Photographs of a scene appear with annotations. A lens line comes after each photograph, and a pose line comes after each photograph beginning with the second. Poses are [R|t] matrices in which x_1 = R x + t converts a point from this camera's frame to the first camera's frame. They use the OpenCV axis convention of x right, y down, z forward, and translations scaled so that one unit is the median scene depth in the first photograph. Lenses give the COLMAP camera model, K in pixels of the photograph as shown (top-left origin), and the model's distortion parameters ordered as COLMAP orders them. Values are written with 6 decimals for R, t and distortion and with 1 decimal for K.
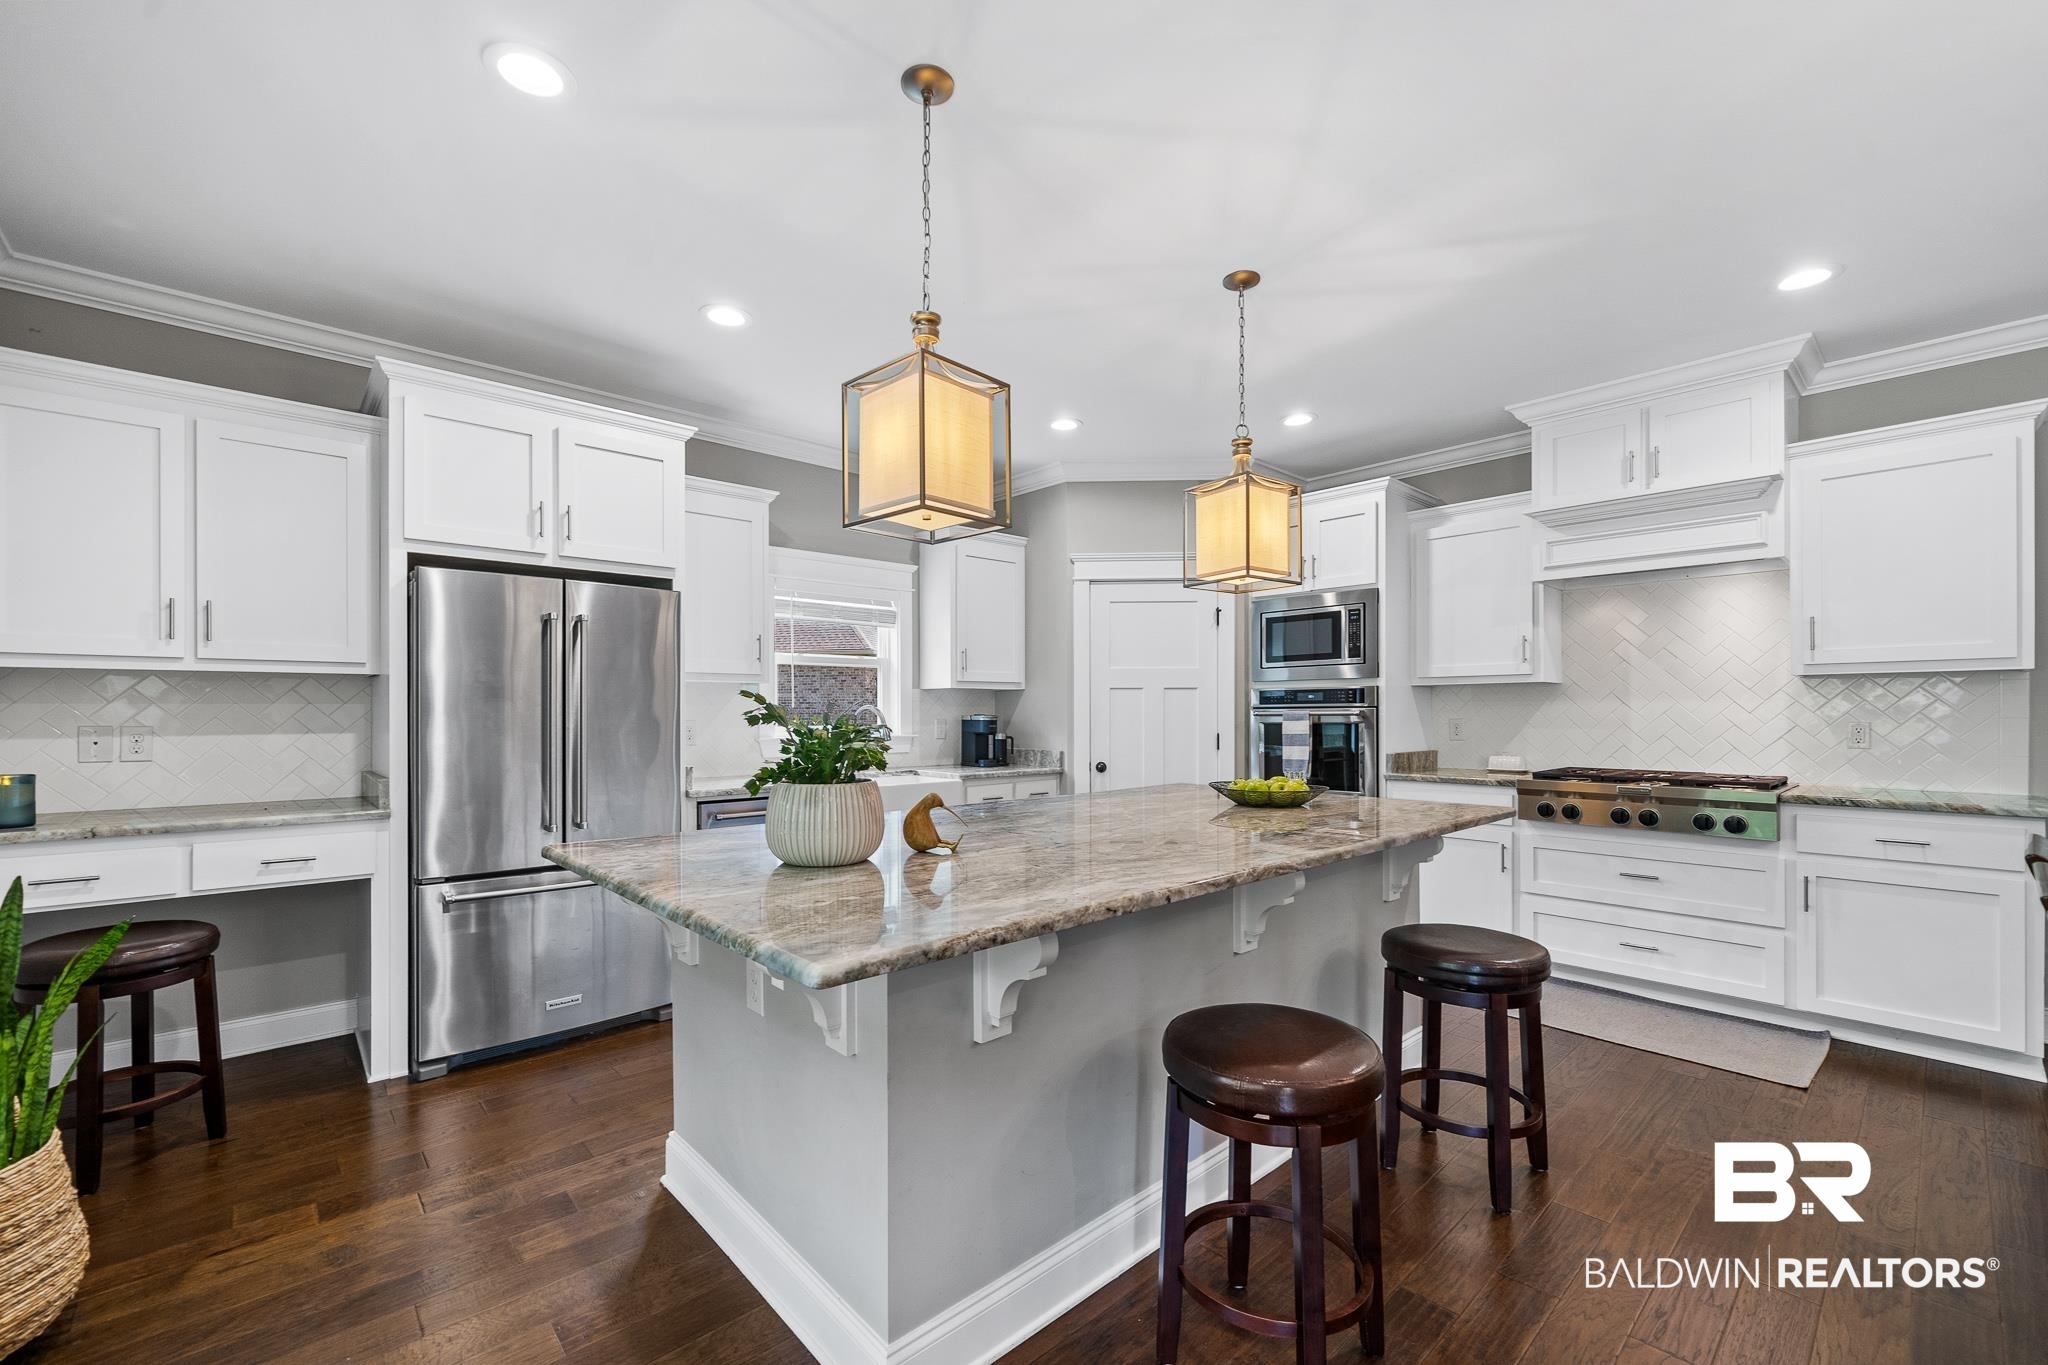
lens RADIAL K [[826.8, 0, 1021.5], [0, 826.8, 698.0], [0, 0, 1]] dist [0.012419, -0.004819]
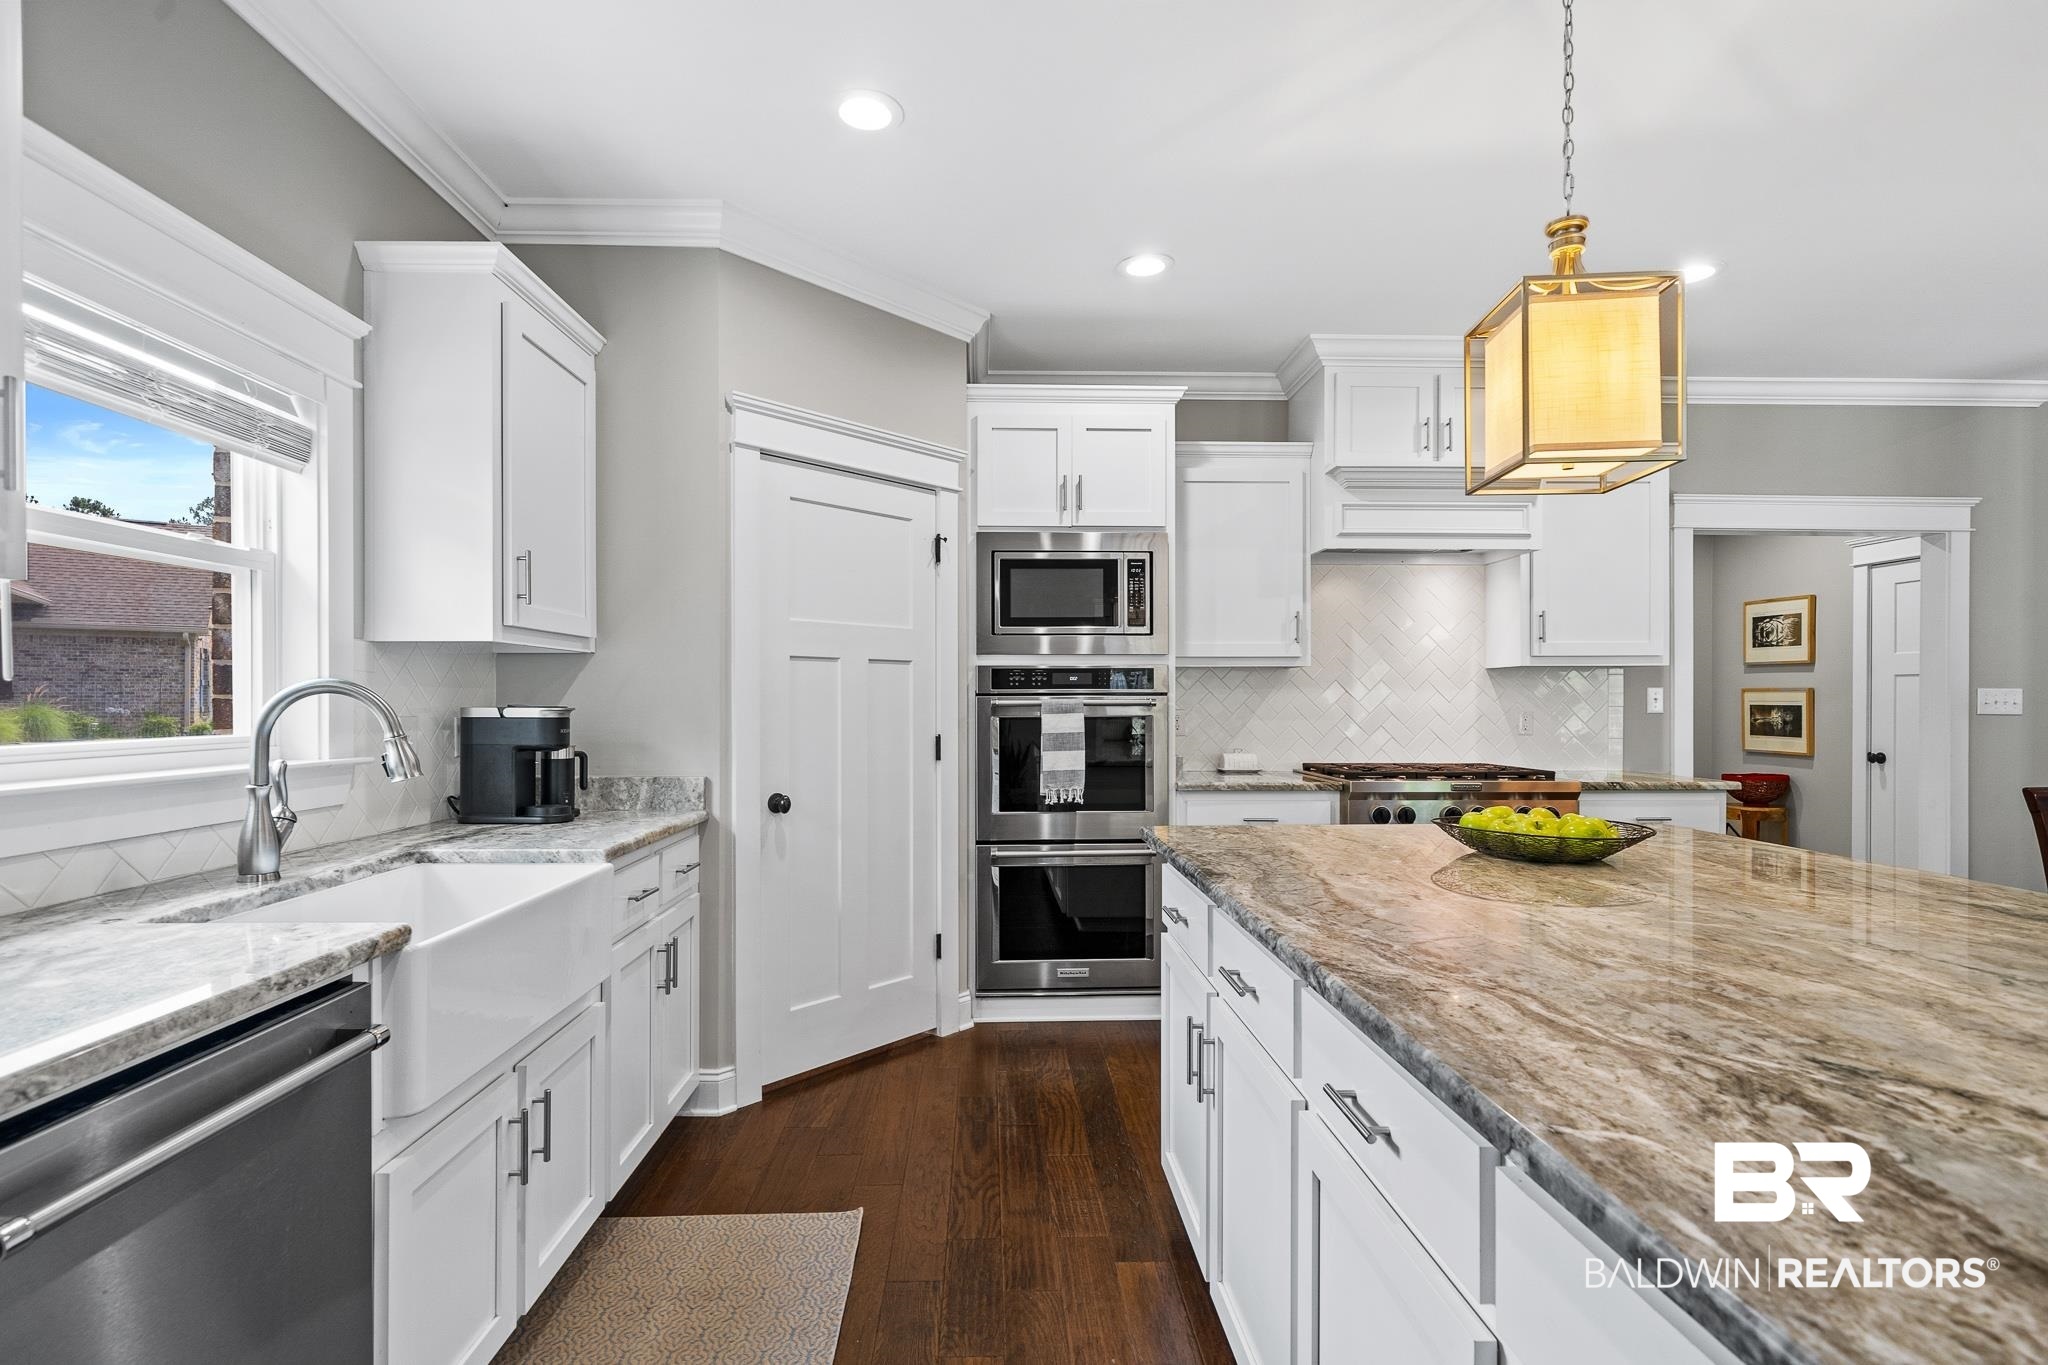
lens RADIAL K [[950.0, 0, 1017.3], [0, 950.0, 687.3], [0, 0, 1]] dist [0.000809, 0.000010]
pose [[0.662835, 0.012638, 0.748659, -0.279988], [-0.013648, 0.999895, -0.004795, 0.010297], [-0.748641, -0.007039, 0.662938, 0.512483]]
